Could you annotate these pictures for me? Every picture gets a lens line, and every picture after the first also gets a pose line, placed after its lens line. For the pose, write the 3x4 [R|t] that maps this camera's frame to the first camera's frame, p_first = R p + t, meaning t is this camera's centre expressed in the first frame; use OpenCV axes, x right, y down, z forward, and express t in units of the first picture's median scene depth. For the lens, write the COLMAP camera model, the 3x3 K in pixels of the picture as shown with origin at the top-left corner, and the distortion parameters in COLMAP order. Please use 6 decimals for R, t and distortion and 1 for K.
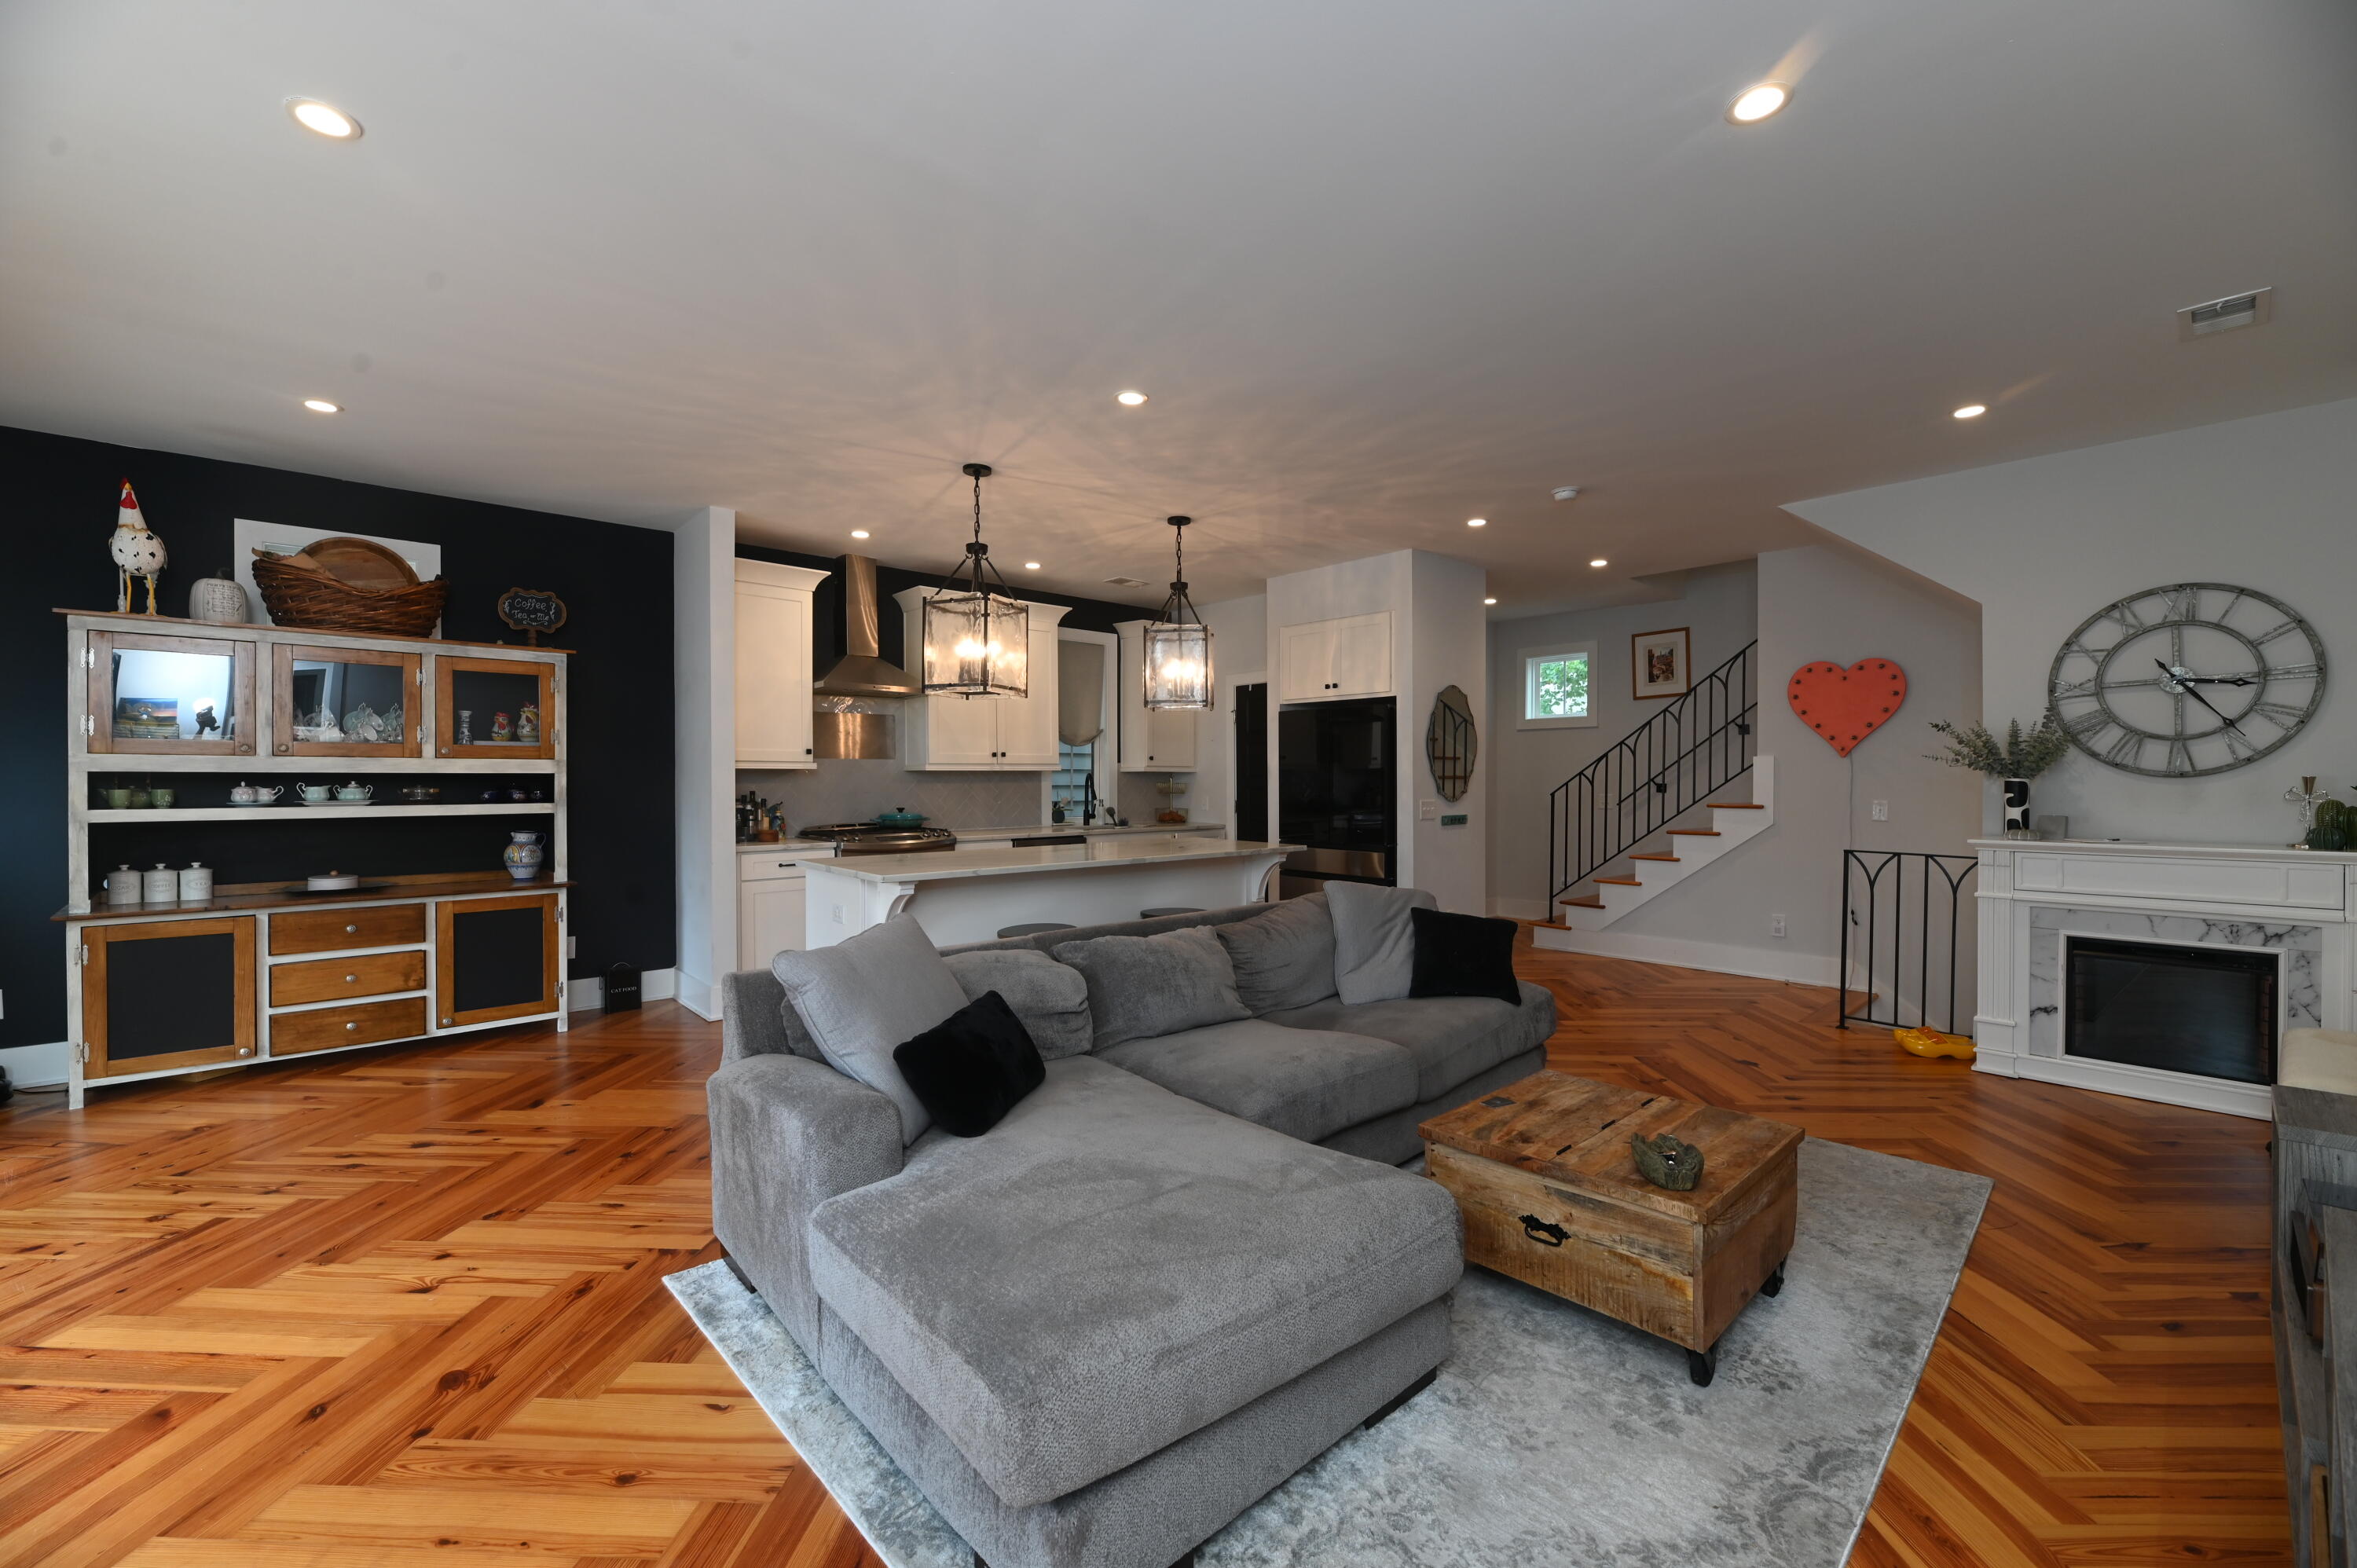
lens RADIAL K [[941.4, 0, 1181.2], [0, 941.4, 789.7], [0, 0, 1]] dist [0.001155, -0.003964]
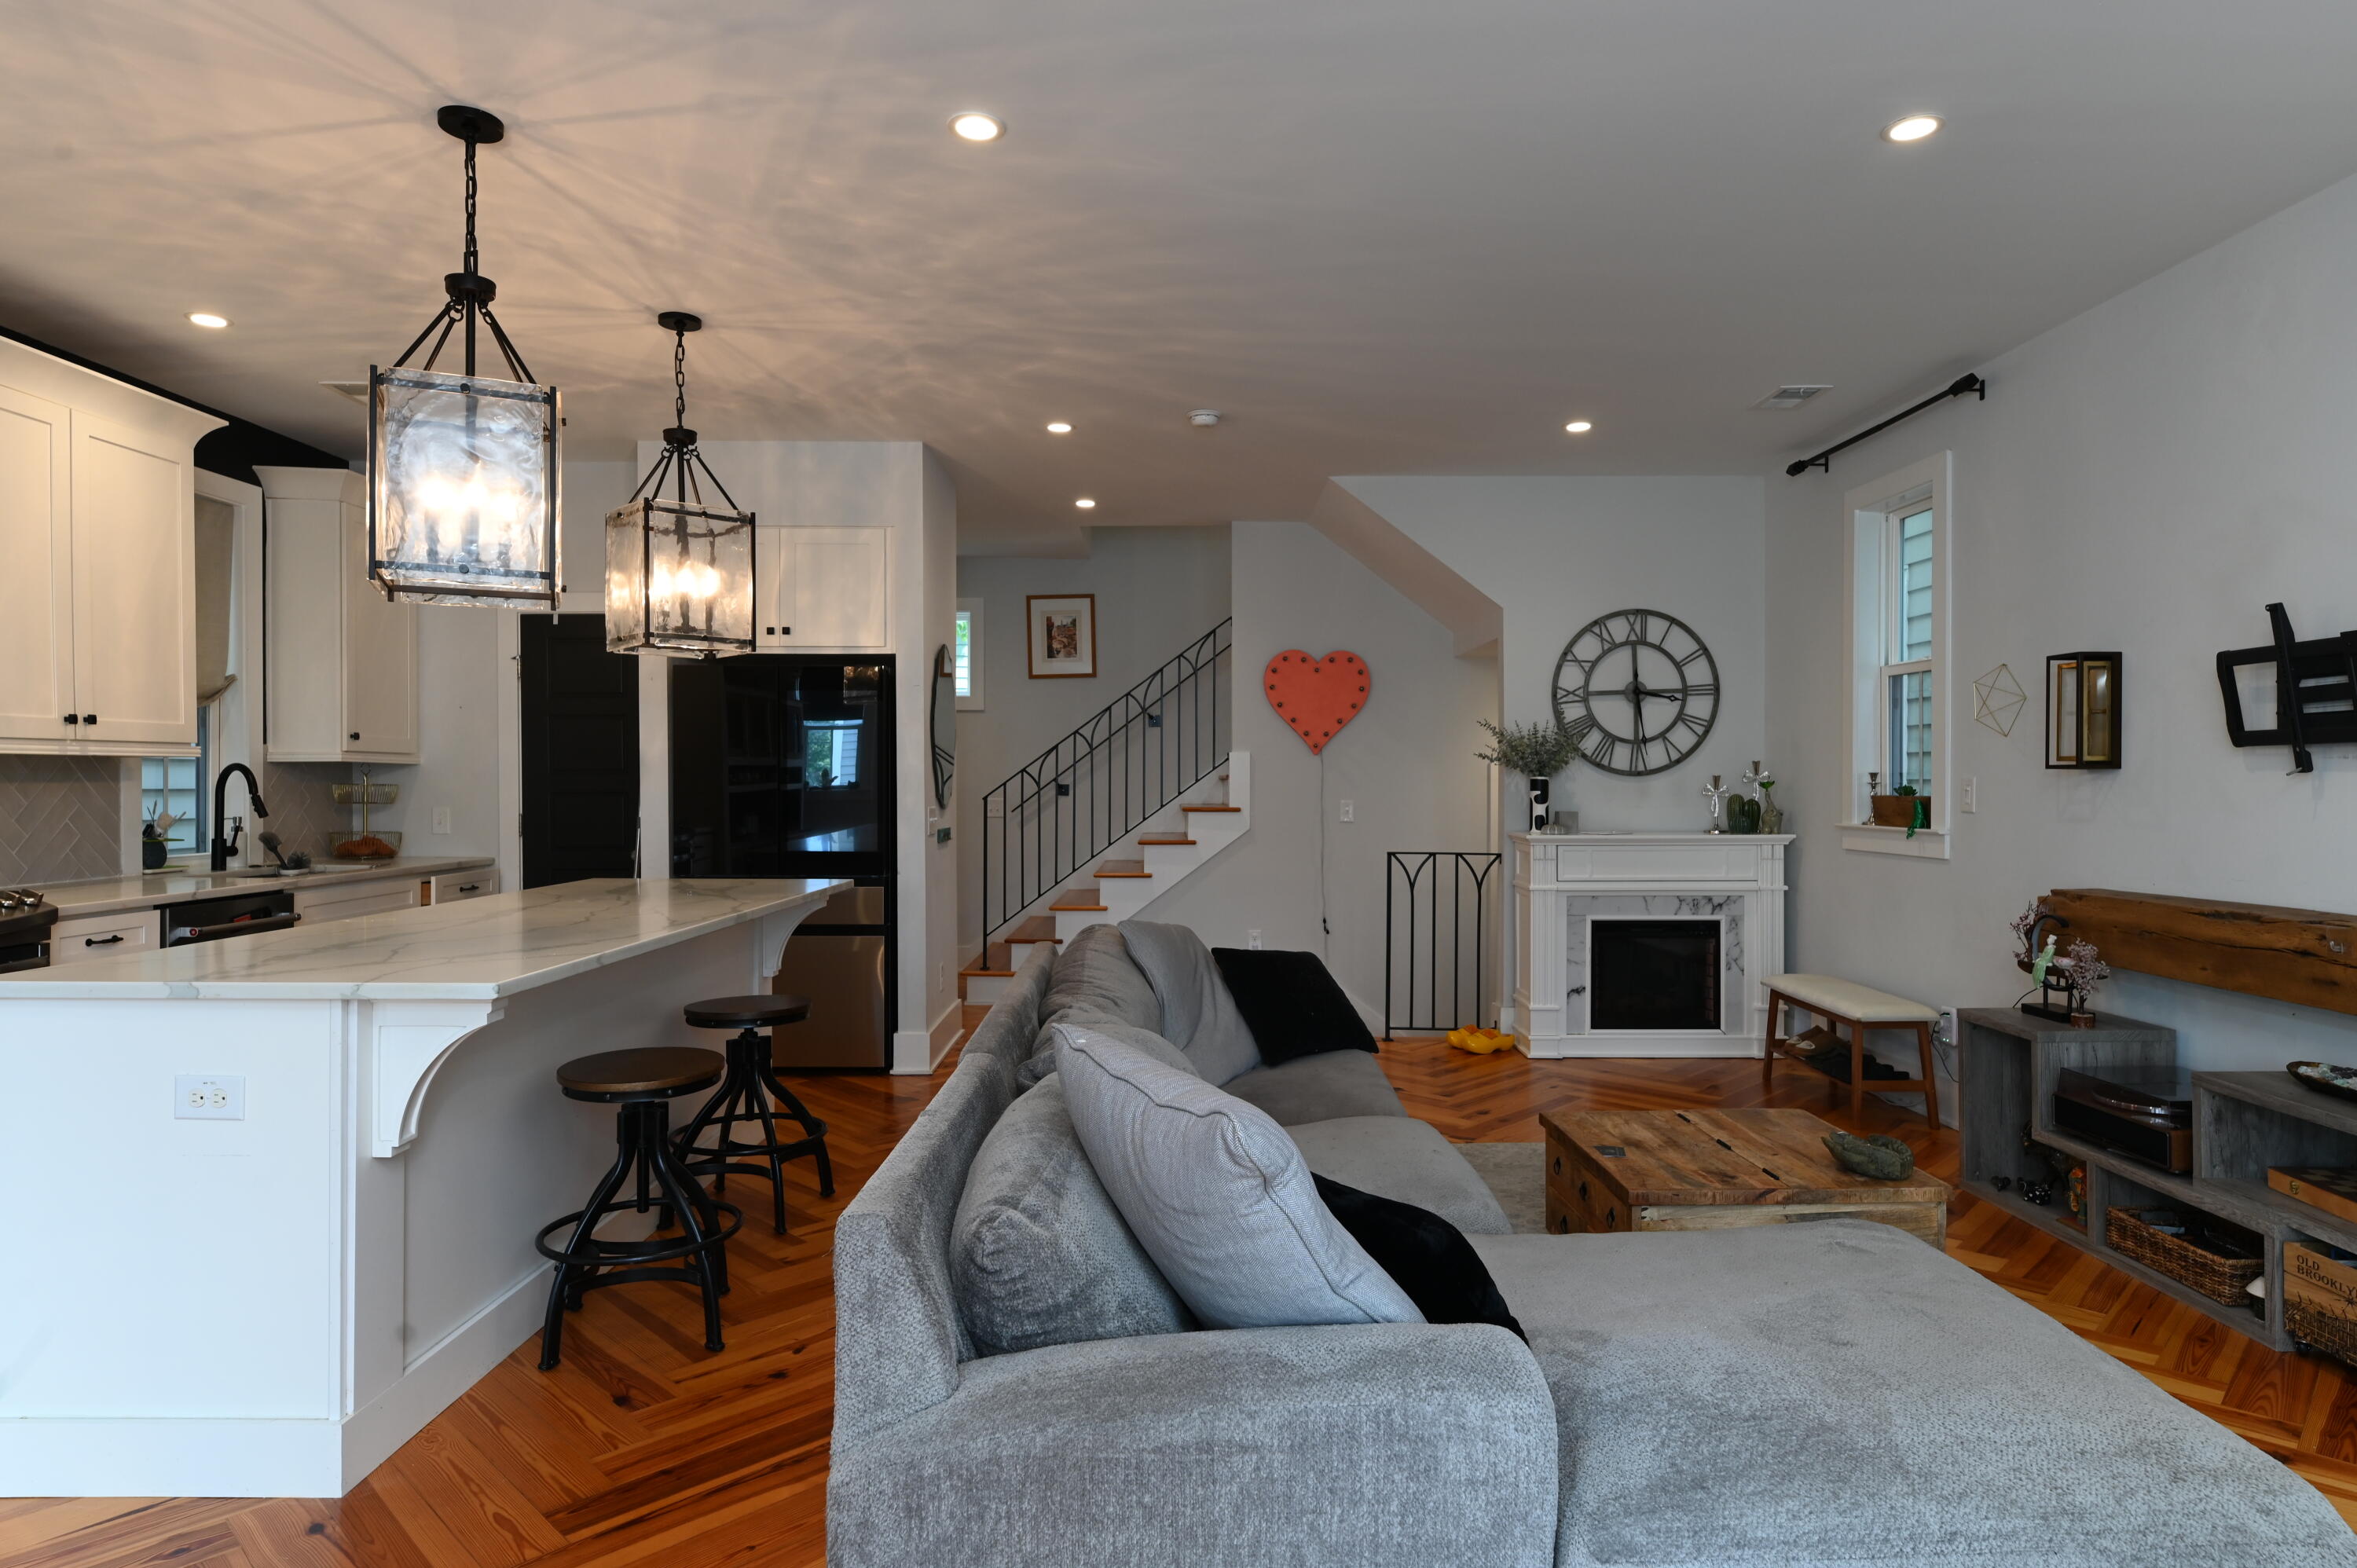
lens RADIAL K [[1339.1, 0, 1180.5], [0, 1339.1, 789.2], [0, 0, 1]] dist [0.009805, -0.003228]
pose [[0.669523, -0.003314, 0.742784, -0.509586], [0.008049, 0.999964, -0.002794, 0.003109], [-0.742748, 0.007849, 0.669525, 0.293070]]
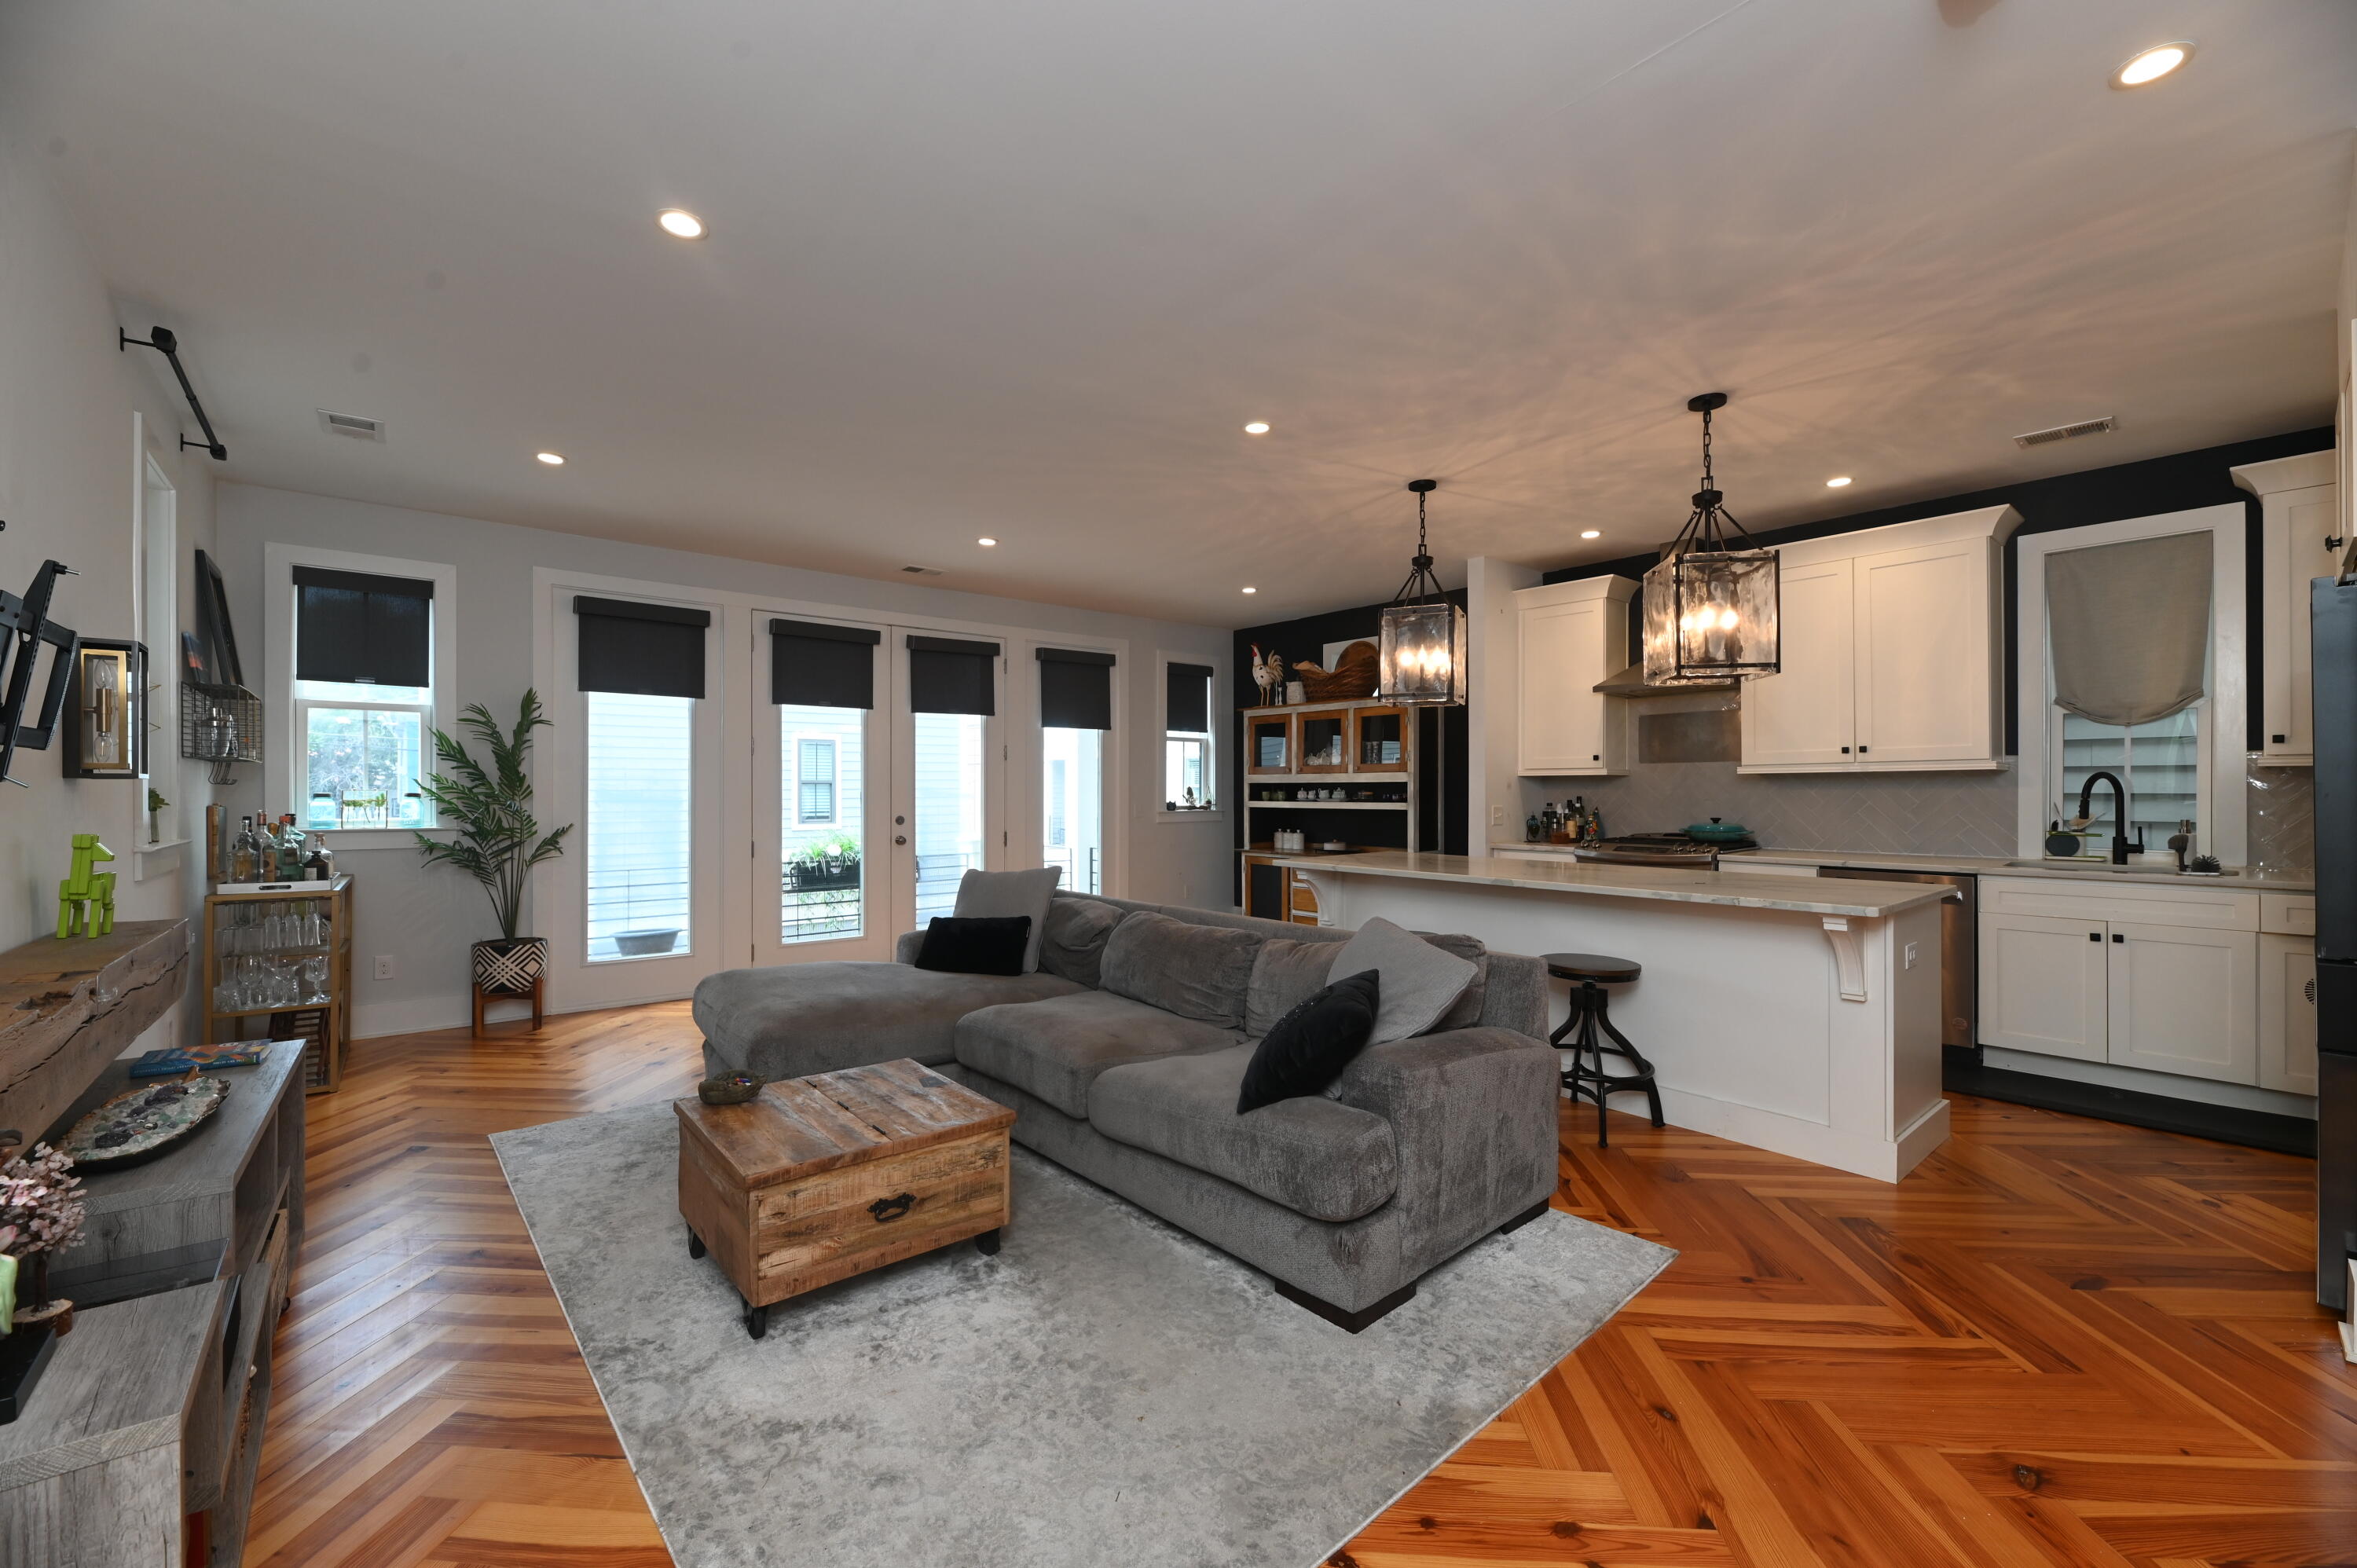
lens RADIAL K [[941.4, 0, 1178.0], [0, 941.4, 788.0], [0, 0, 1]] dist [0.001155, -0.003964]
pose [[-0.040647, -0.000050, -0.999174, 0.871100], [-0.008463, 0.999964, 0.000294, -0.006152], [0.999138, 0.008468, -0.040646, 0.819055]]
